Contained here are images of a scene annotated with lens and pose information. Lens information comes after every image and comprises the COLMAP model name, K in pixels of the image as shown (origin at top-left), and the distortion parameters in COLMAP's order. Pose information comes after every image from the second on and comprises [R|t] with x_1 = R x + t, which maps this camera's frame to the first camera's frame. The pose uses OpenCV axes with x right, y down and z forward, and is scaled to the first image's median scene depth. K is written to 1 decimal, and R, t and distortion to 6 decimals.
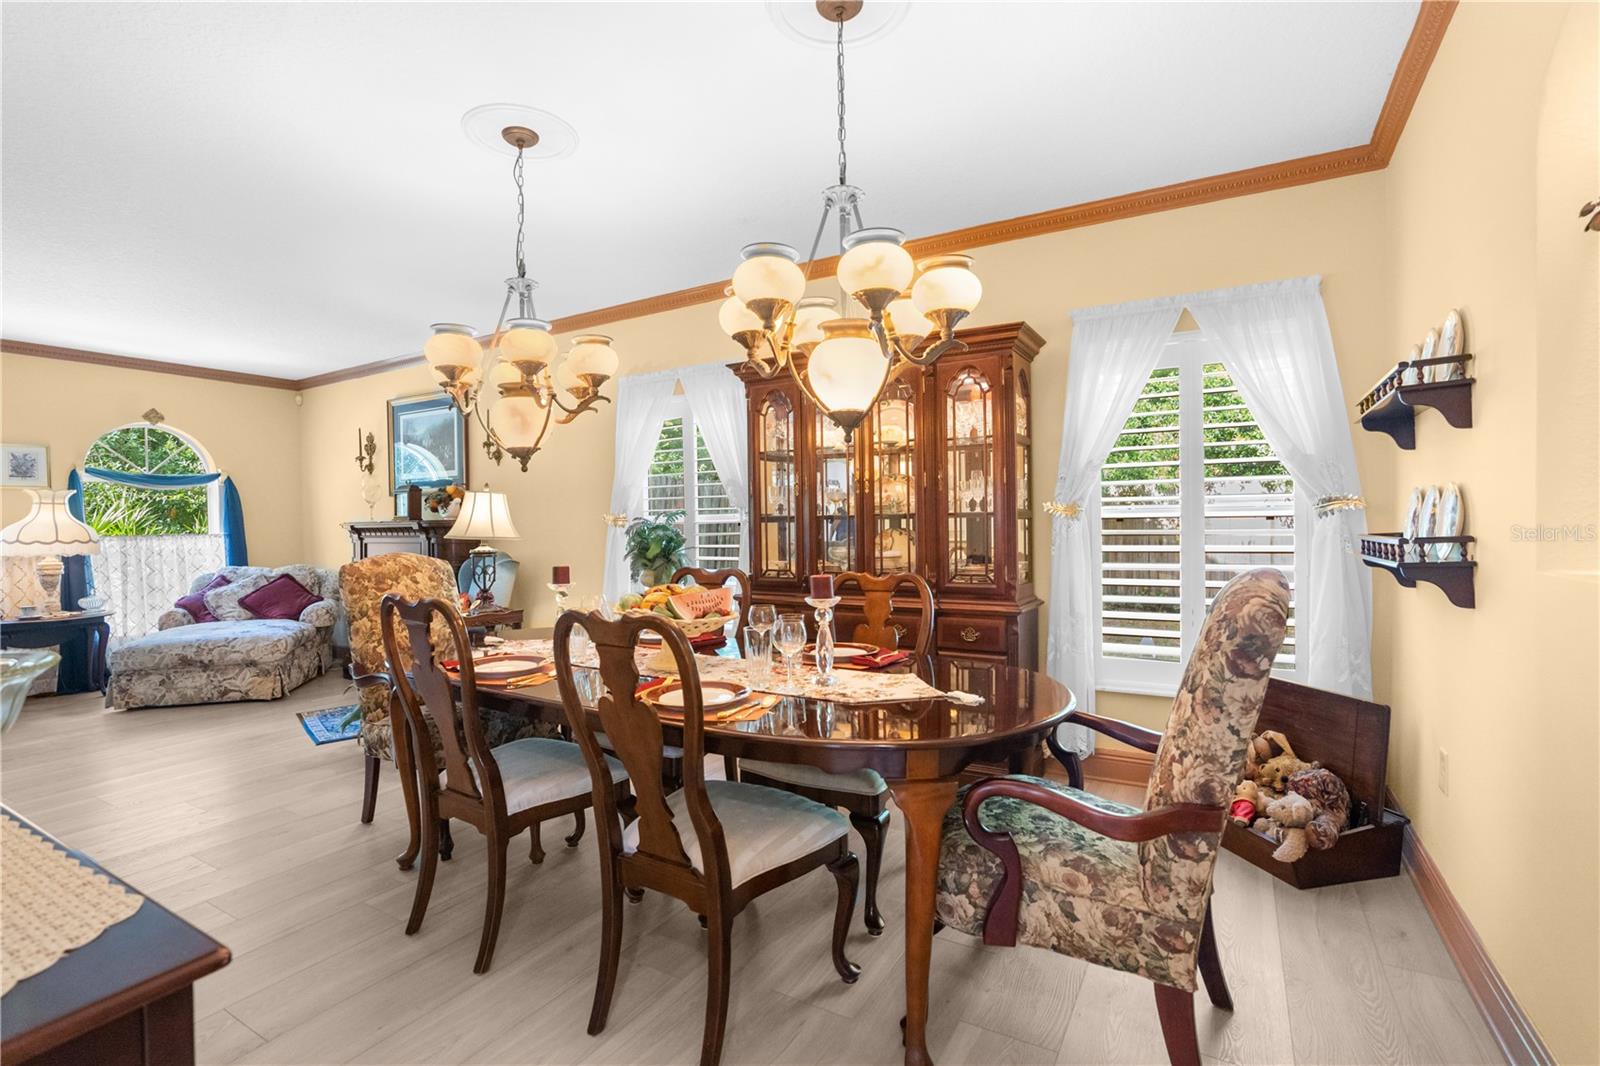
lens RADIAL K [[748.8, 0, 803.2], [0, 748.8, 532.8], [0, 0, 1]] dist [-0.040996, 0.016386]
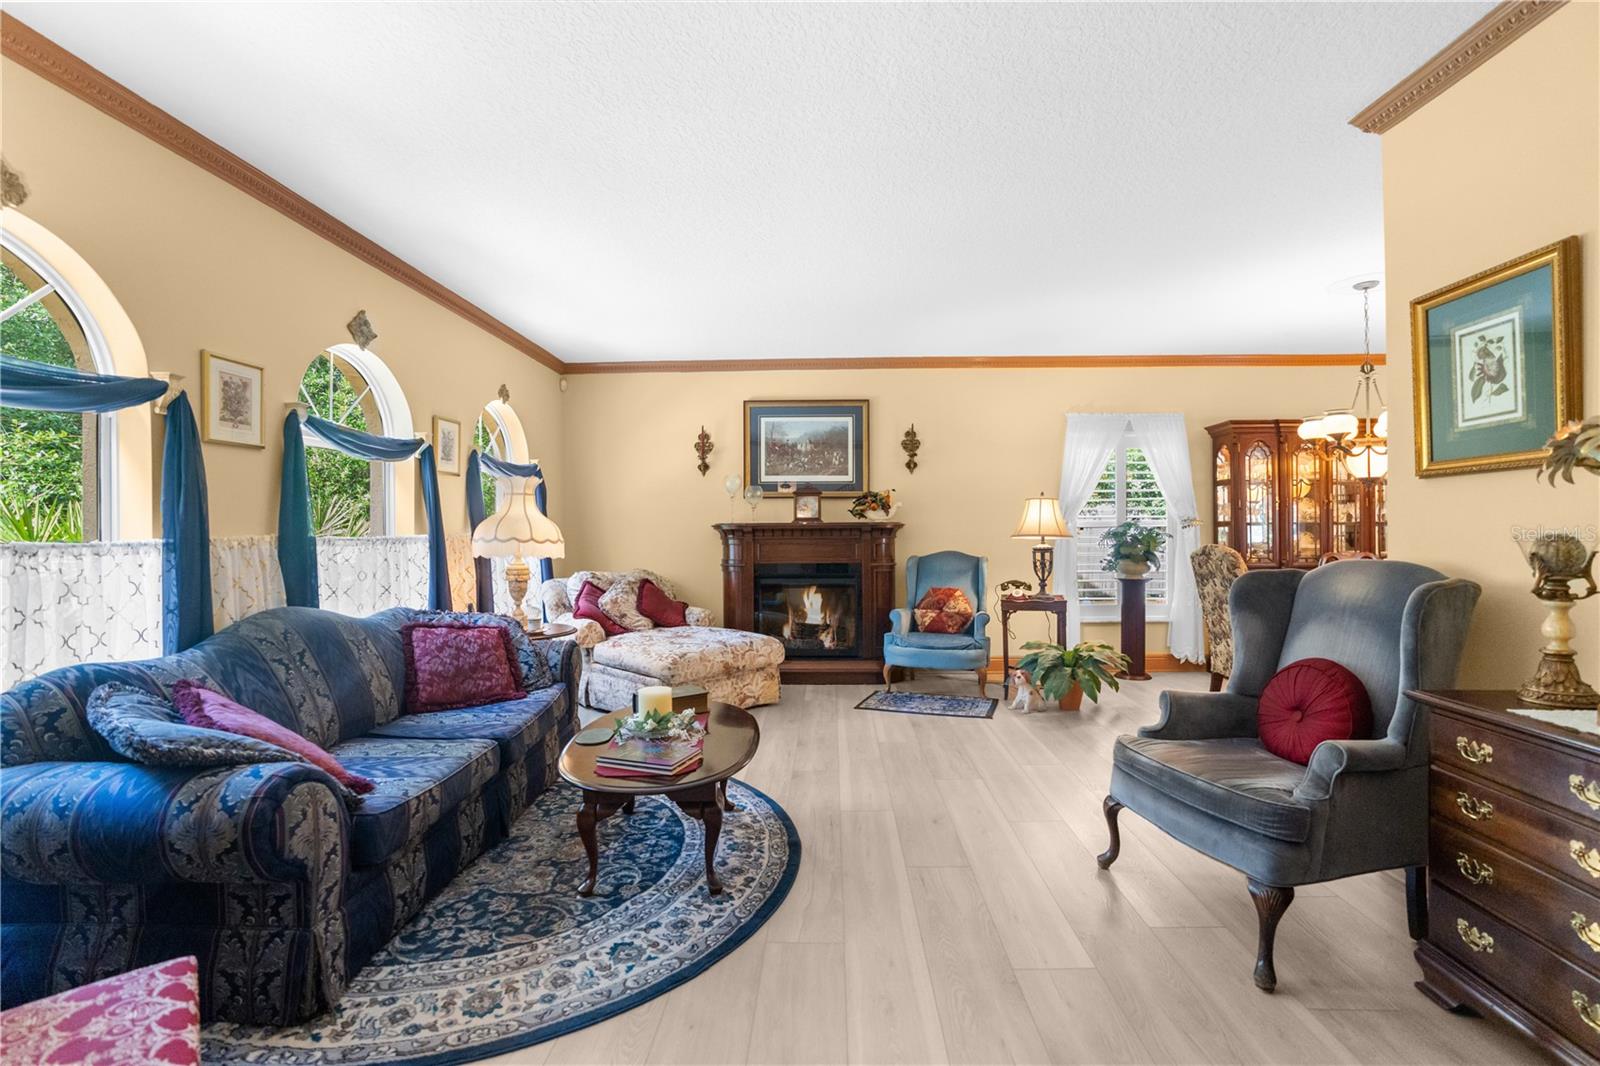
lens RADIAL K [[748.8, 0, 807.9], [0, 748.8, 535.6], [0, 0, 1]] dist [-0.040996, 0.016386]
pose [[0.861967, 0.008705, 0.506890, -1.400375], [0.003550, 0.999724, -0.023204, 0.033196], [-0.506952, 0.021801, 0.861698, 0.142949]]
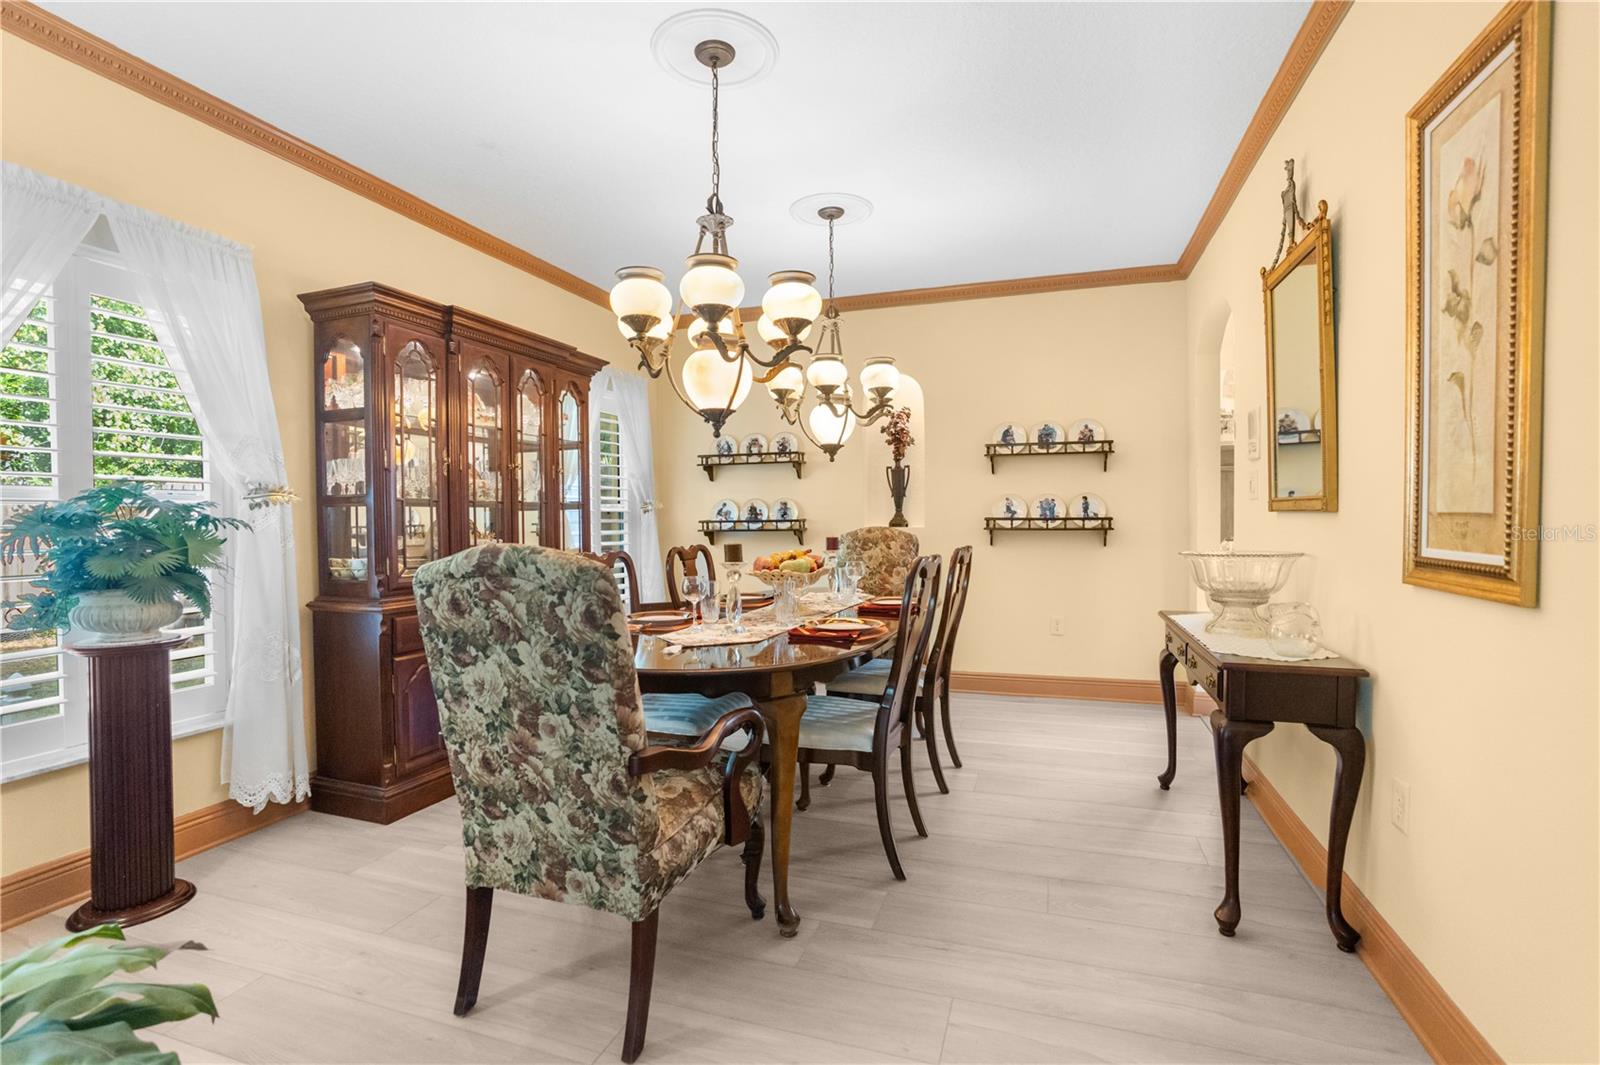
lens RADIAL K [[748.8, 0, 802.9], [0, 748.8, 535.4], [0, 0, 1]] dist [-0.040996, 0.016386]
pose [[-0.198021, -0.008672, 0.980159, -0.762865], [0.023573, 0.999630, 0.013606, 0.014592], [-0.979914, 0.025800, -0.197743, 0.671374]]
